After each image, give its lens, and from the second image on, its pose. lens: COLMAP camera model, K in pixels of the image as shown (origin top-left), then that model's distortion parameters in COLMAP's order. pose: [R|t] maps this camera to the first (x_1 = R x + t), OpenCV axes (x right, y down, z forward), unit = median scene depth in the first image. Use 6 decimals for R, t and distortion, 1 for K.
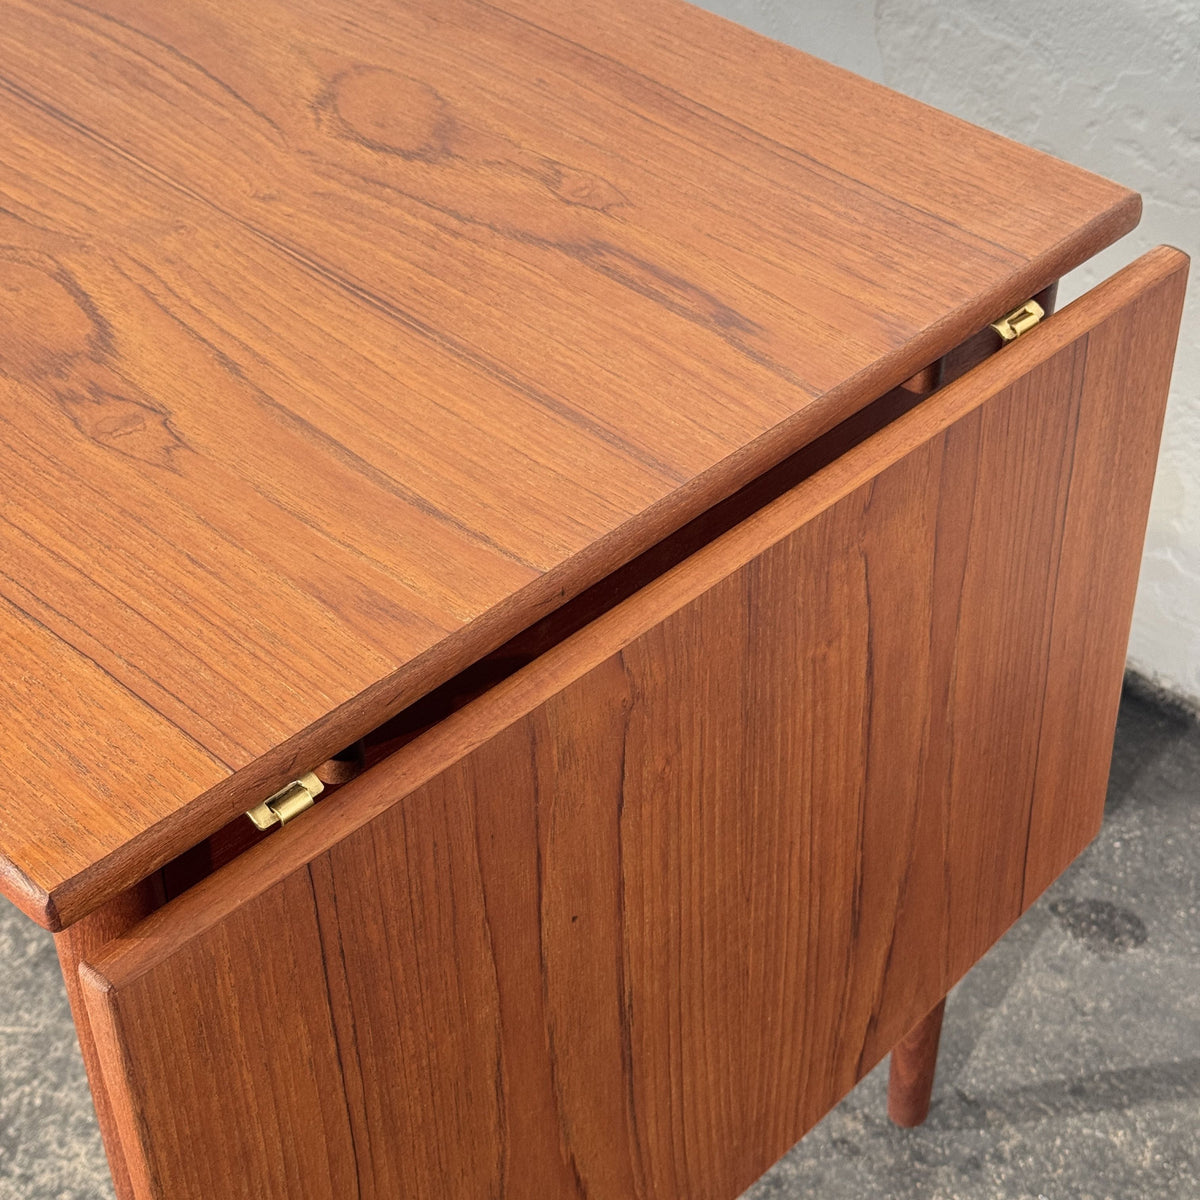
lens RADIAL K [[2251.3, 0, 592.0], [0, 2251.3, 601.9], [0, 0, 1]] dist [0.142399, 0.000000]
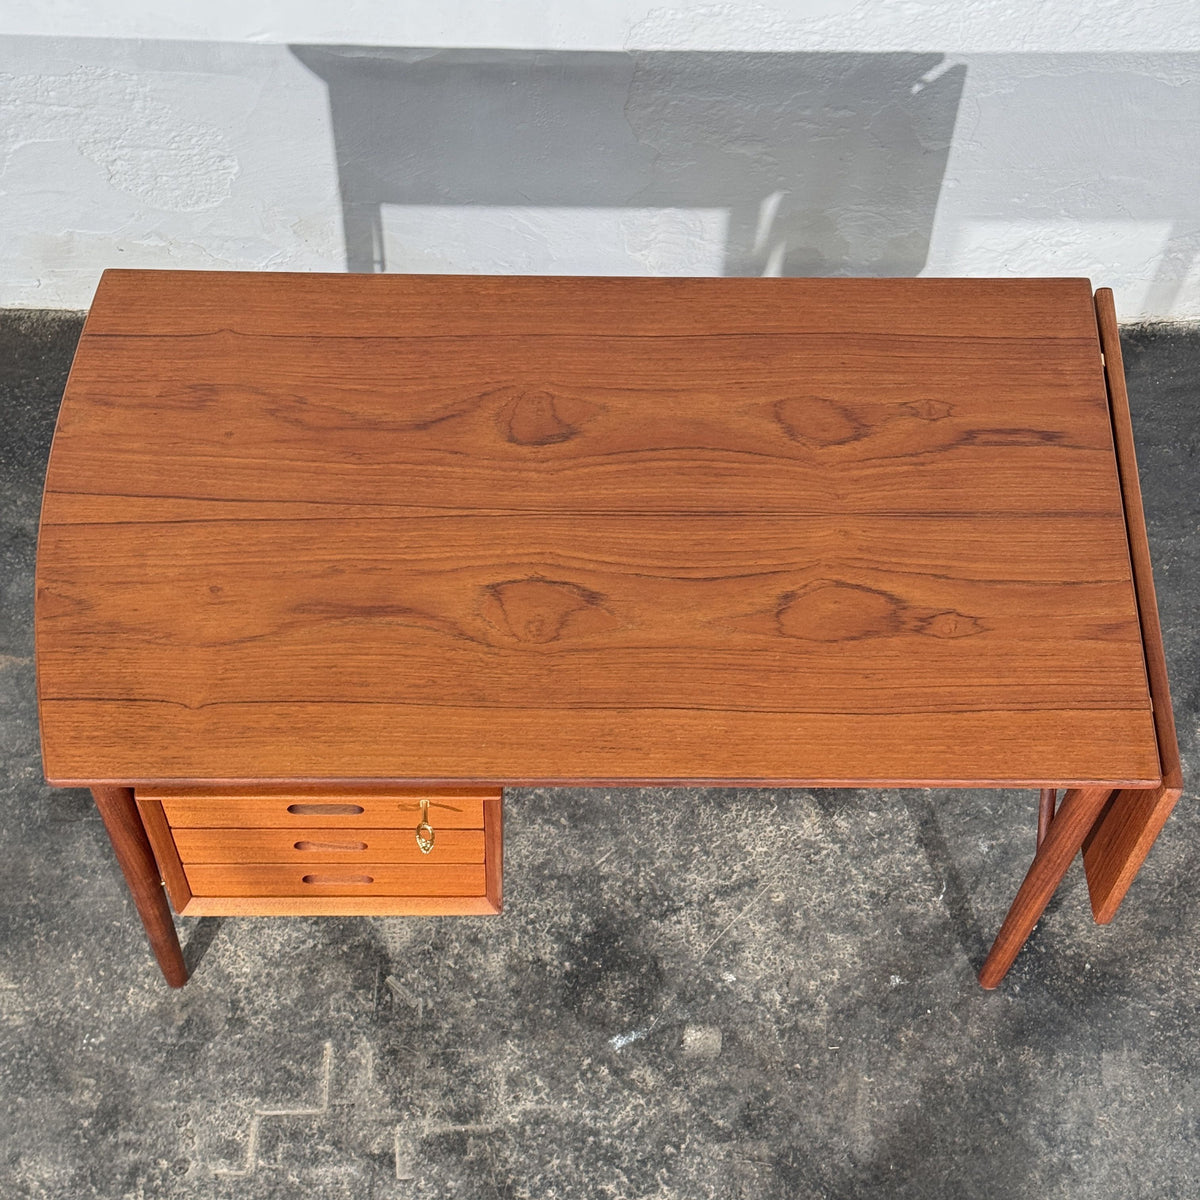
lens RADIAL K [[2251.3, 0, 595.2], [0, 2251.3, 601.9], [0, 0, 1]] dist [0.142399, 0.000000]
pose [[0.701639, -0.612638, 0.363836, -1.387473], [0.439760, 0.774098, 0.455394, -1.421621], [-0.560636, -0.159522, 0.812551, -0.813934]]
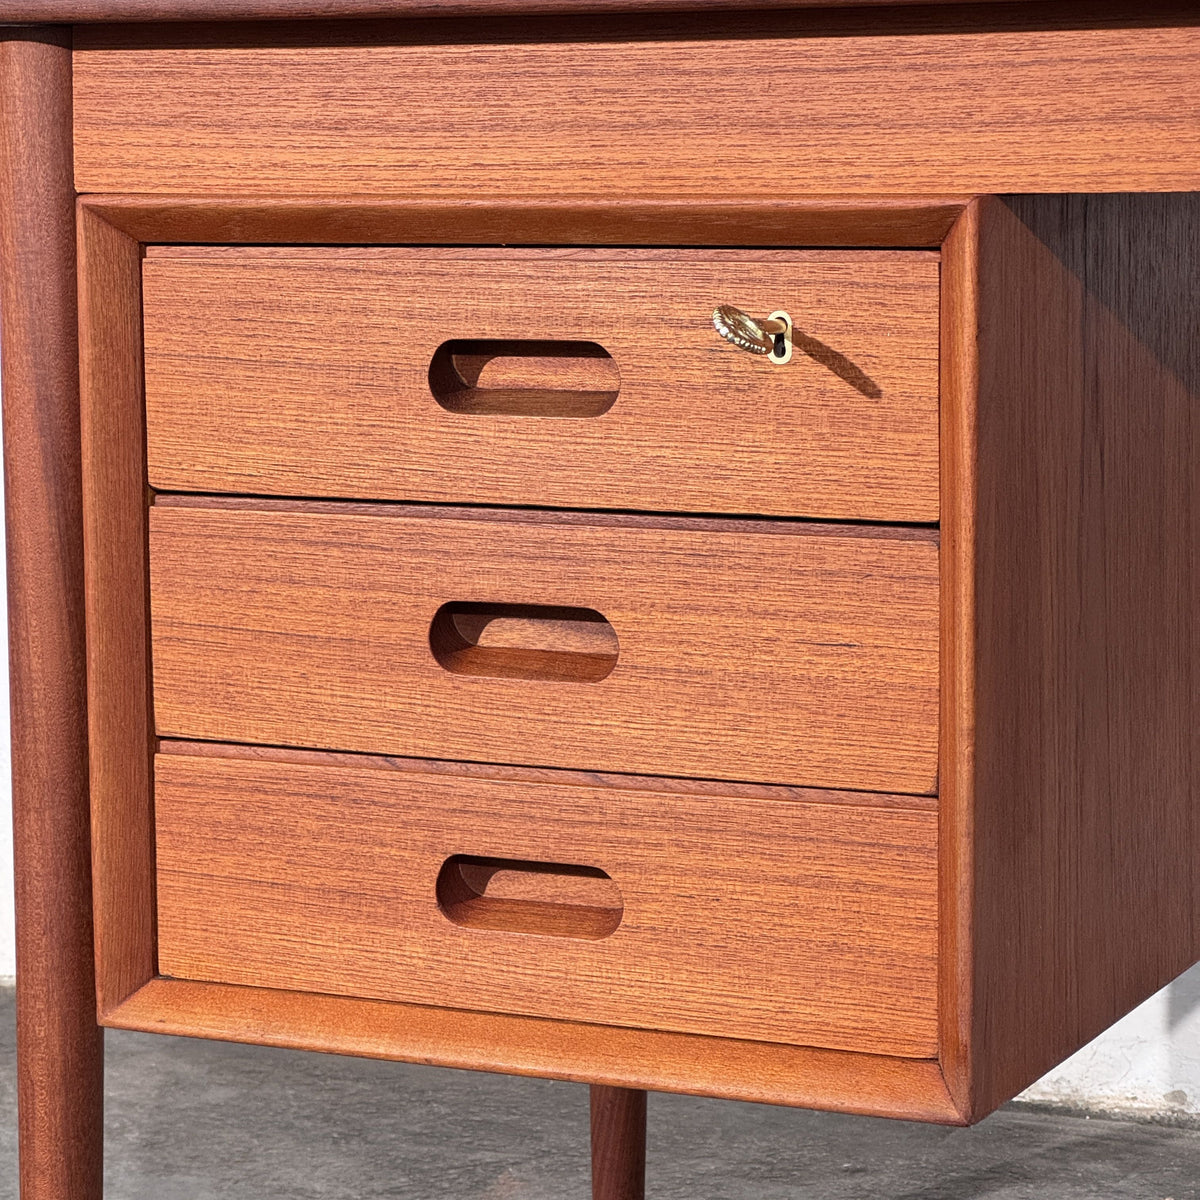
lens RADIAL K [[3712.1, 0, 596.9], [0, 3712.1, 603.9], [0, 0, 1]] dist [0.060899, 0.000000]
pose [[0.941278, -0.051100, 0.333743, -1.292685], [0.226330, 0.829000, -0.511404, 0.654222], [-0.250540, 0.556910, 0.791885, 0.257855]]
